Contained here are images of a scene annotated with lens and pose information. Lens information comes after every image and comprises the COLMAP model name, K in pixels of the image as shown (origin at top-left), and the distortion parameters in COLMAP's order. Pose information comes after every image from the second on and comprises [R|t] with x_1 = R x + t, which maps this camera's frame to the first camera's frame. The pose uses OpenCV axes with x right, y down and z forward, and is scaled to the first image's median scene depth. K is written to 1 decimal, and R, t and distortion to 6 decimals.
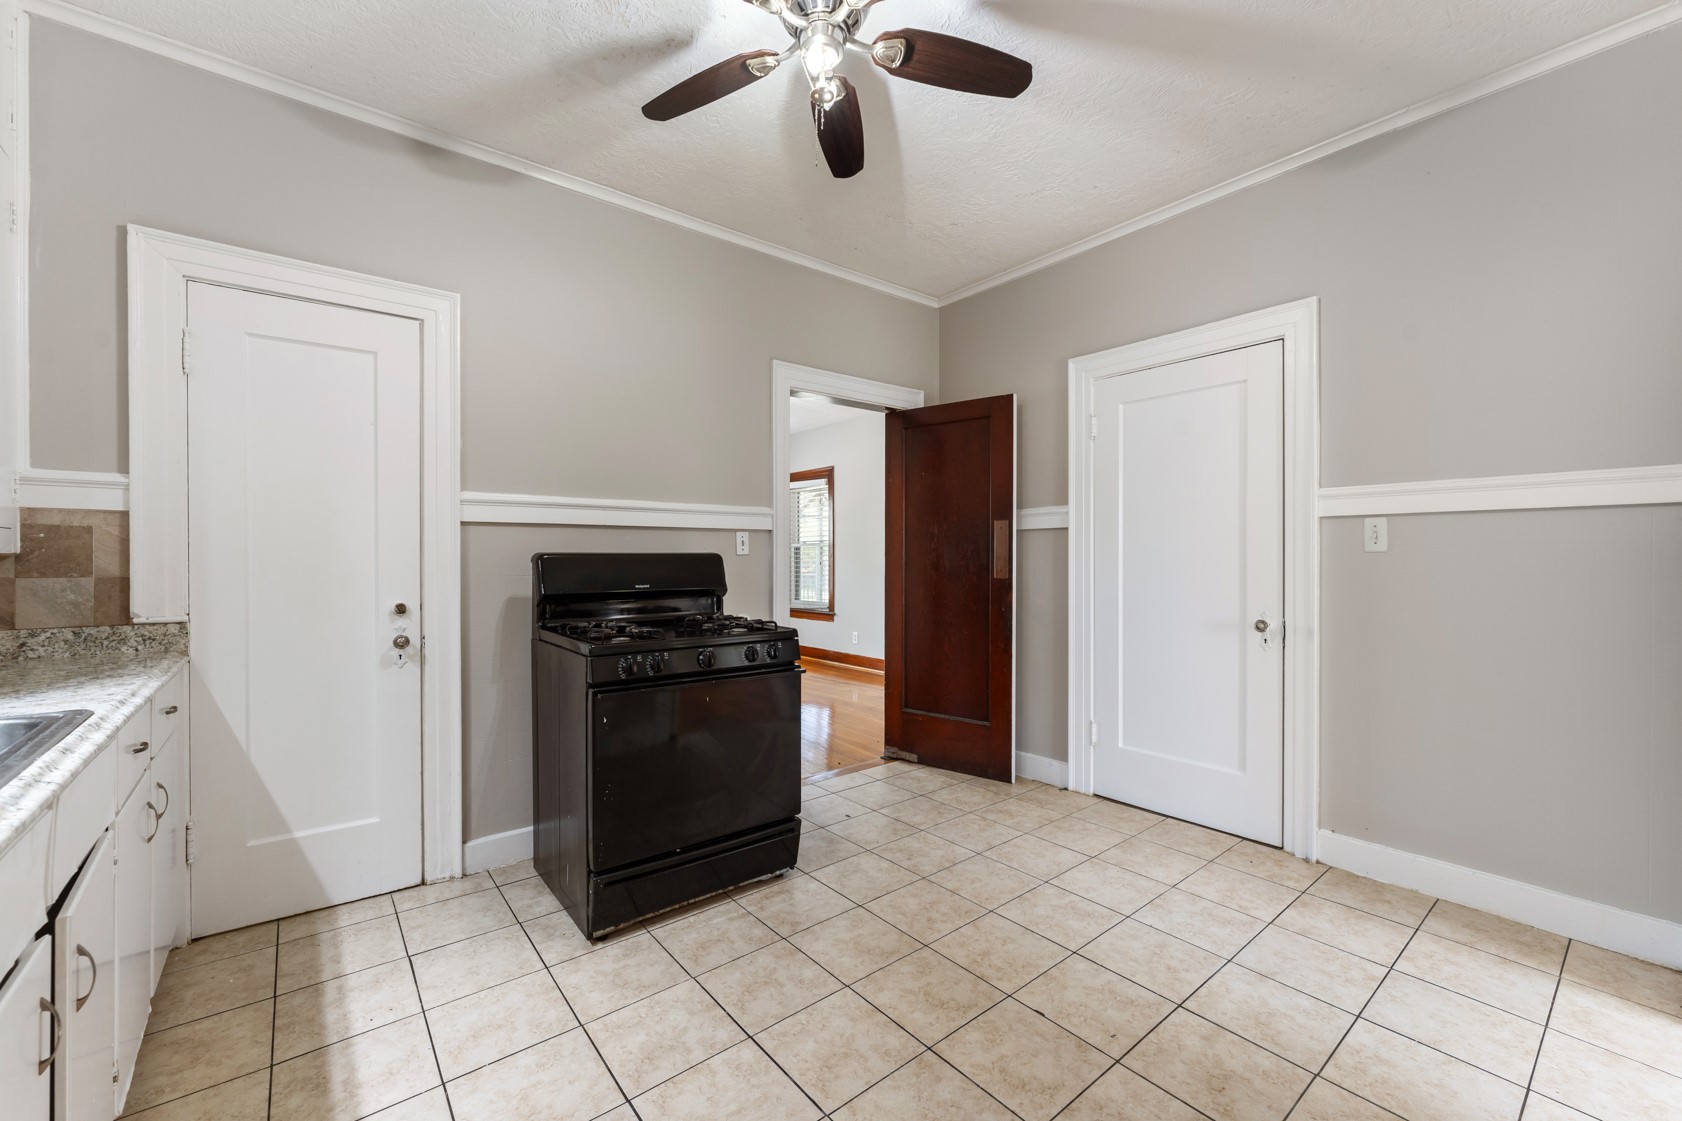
lens RADIAL K [[677.8, 0, 817.1], [0, 677.8, 559.1], [0, 0, 1]] dist [0.000620, -0.000193]
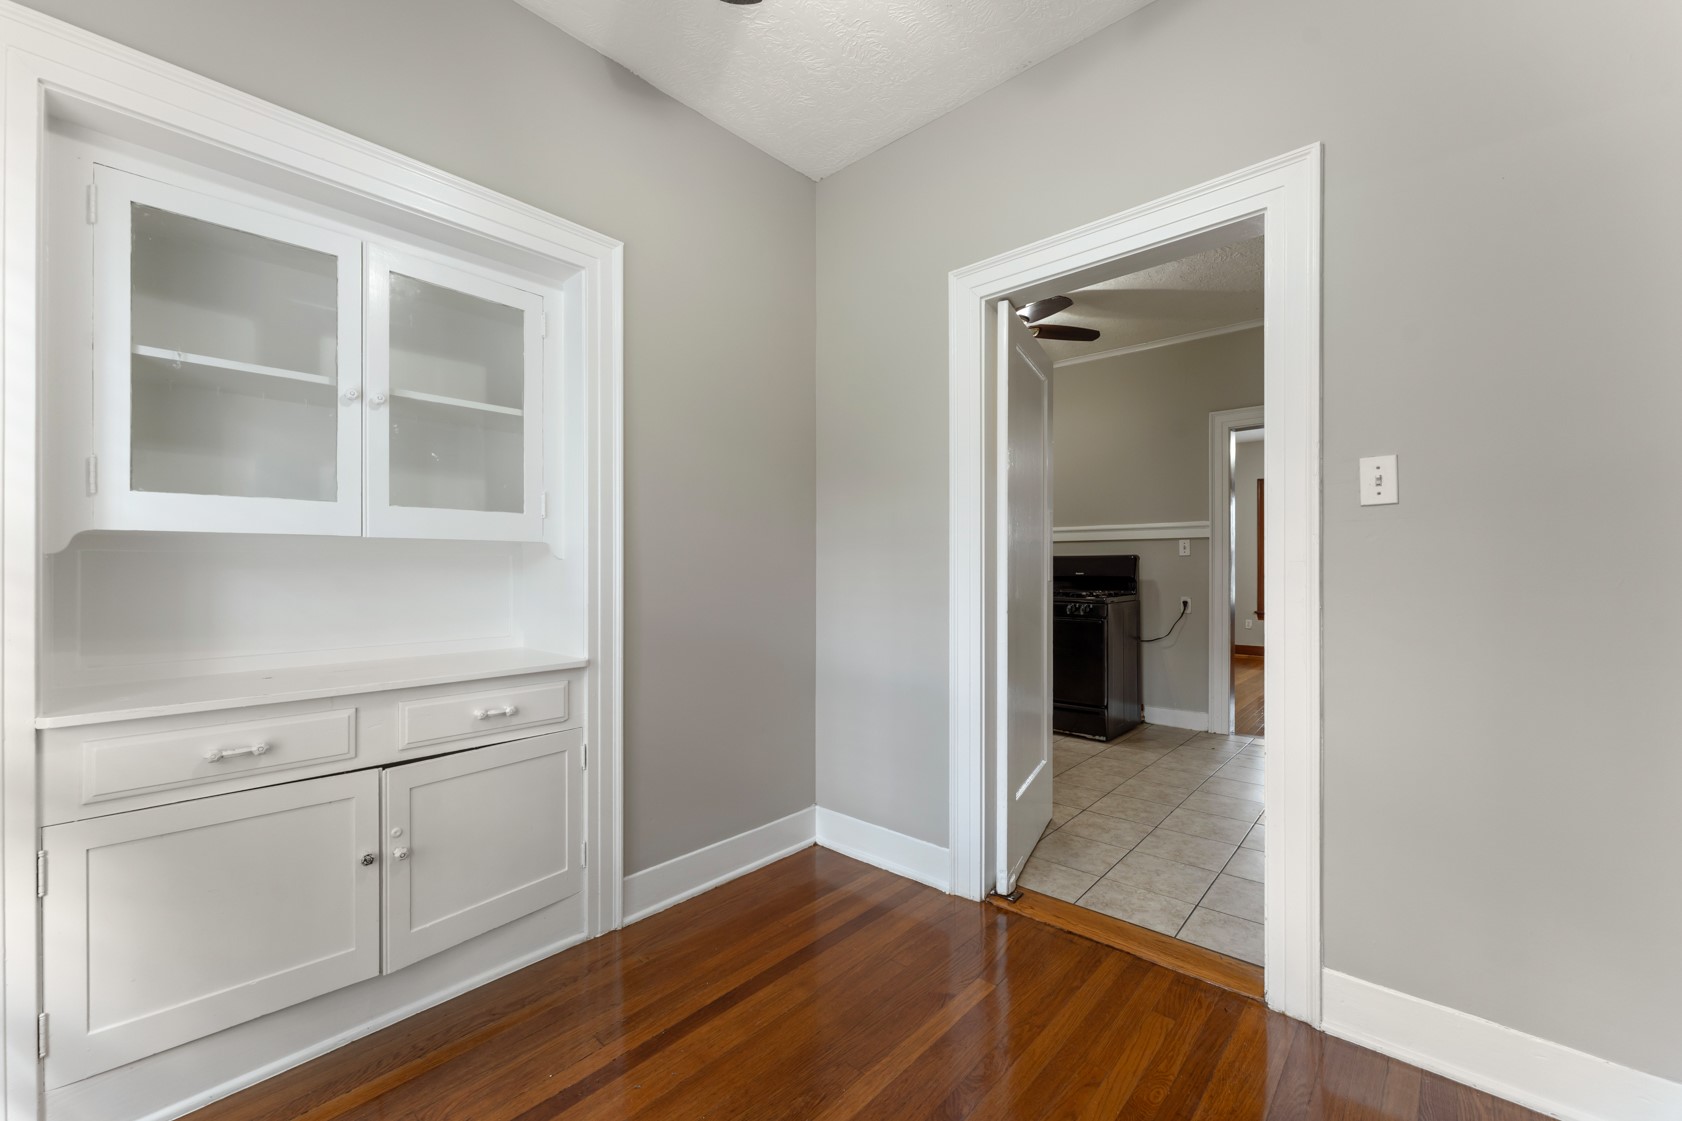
lens RADIAL K [[677.8, 0, 855.0], [0, 677.8, 557.8], [0, 0, 1]] dist [0.000620, -0.000193]
pose [[0.207503, -0.006187, -0.978215, 1.826177], [-0.005270, 0.999958, -0.007443, 0.019764], [0.978220, 0.006699, 0.207461, 0.041840]]
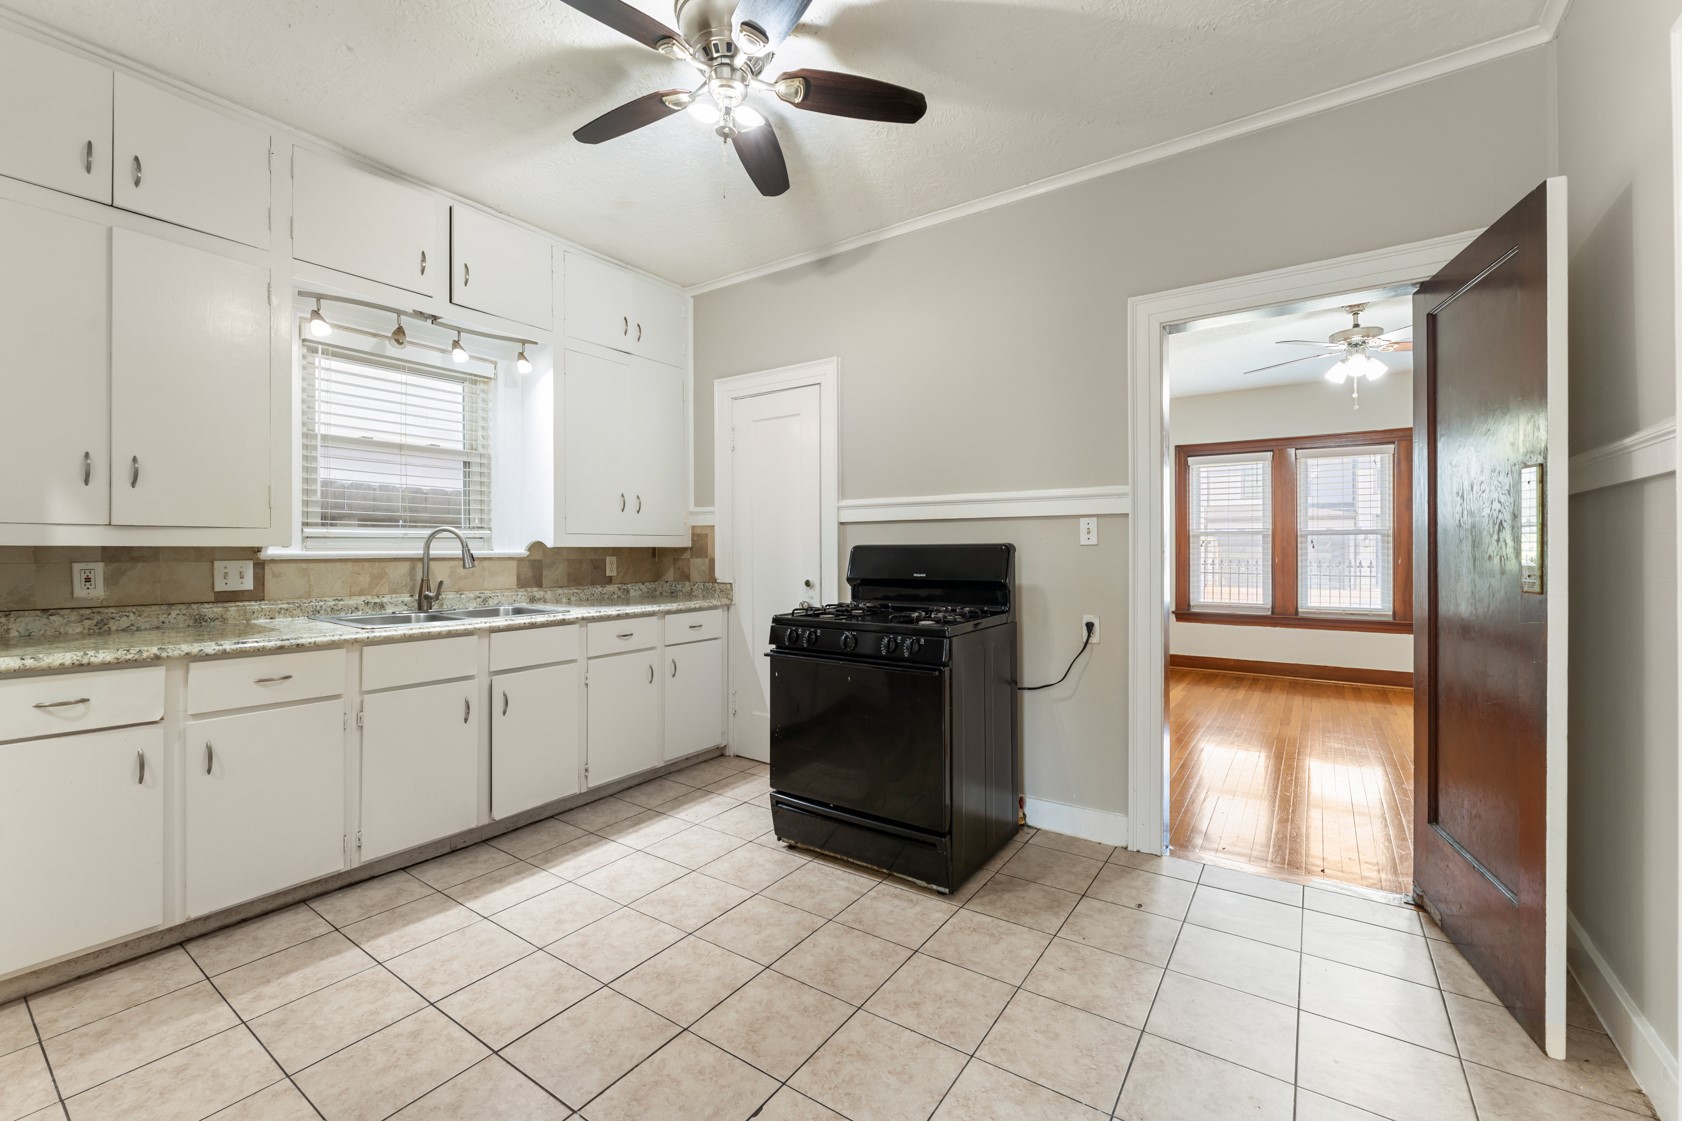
lens RADIAL K [[677.8, 0, 843.5], [0, 677.8, 549.6], [0, 0, 1]] dist [0.000620, -0.000193]
pose [[0.313365, 0.001121, -0.949632, 0.952973], [-0.000356, 0.999999, 0.001063, -0.001831], [0.949633, 0.000005, 0.313365, 0.714162]]
